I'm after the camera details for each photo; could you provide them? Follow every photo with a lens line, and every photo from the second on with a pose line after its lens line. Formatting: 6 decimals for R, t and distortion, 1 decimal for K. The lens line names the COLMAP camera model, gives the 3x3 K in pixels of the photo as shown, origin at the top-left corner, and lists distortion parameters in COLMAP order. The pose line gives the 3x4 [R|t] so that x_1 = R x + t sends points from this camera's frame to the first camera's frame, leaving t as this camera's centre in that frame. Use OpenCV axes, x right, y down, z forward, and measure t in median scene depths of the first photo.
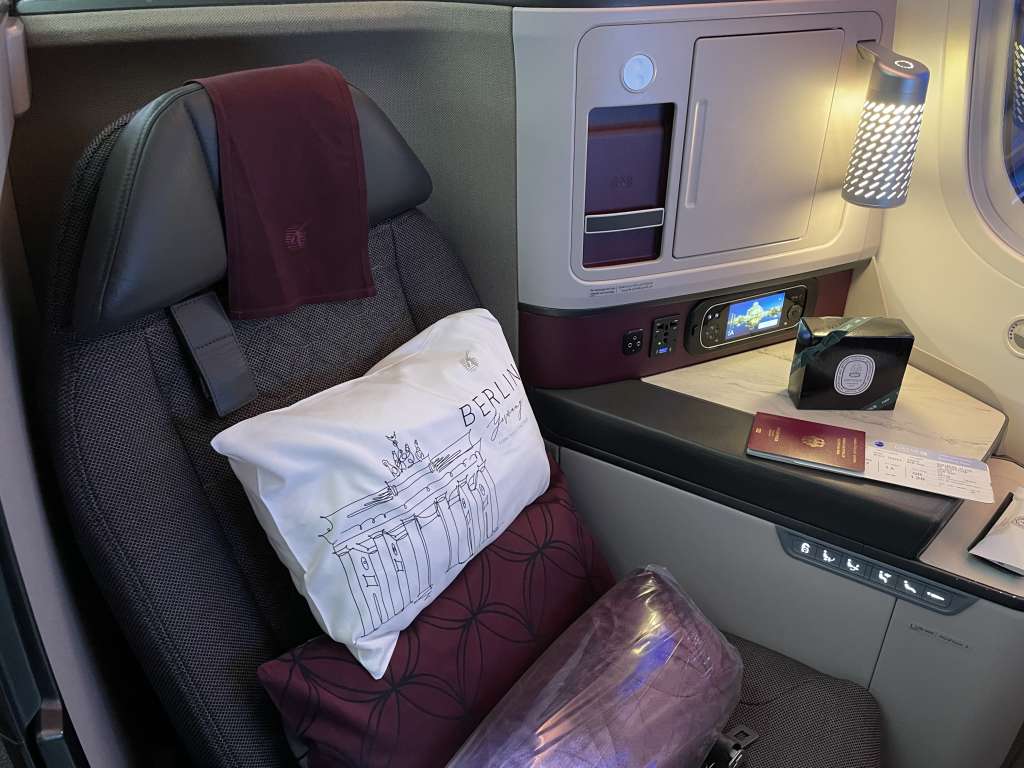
lens RADIAL K [[776.8, 0, 513.9], [0, 776.8, 371.7], [0, 0, 1]] dist [0.078960, -0.117815]
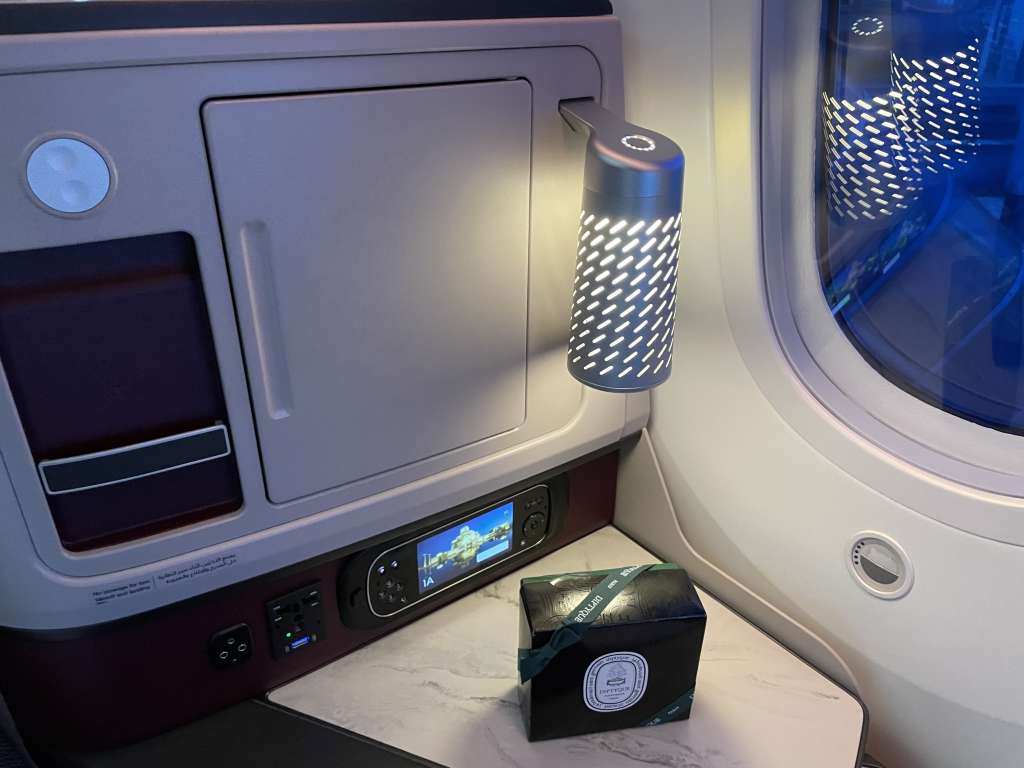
lens RADIAL K [[785.6, 0, 512.0], [0, 785.6, 384.0], [0, 0, 1]] dist [0.079868, -0.132193]
pose [[0.980471, -0.076430, 0.181206, 0.282352], [0.082926, 0.996147, -0.028535, -0.204742], [-0.178327, 0.043004, 0.983031, 0.458736]]
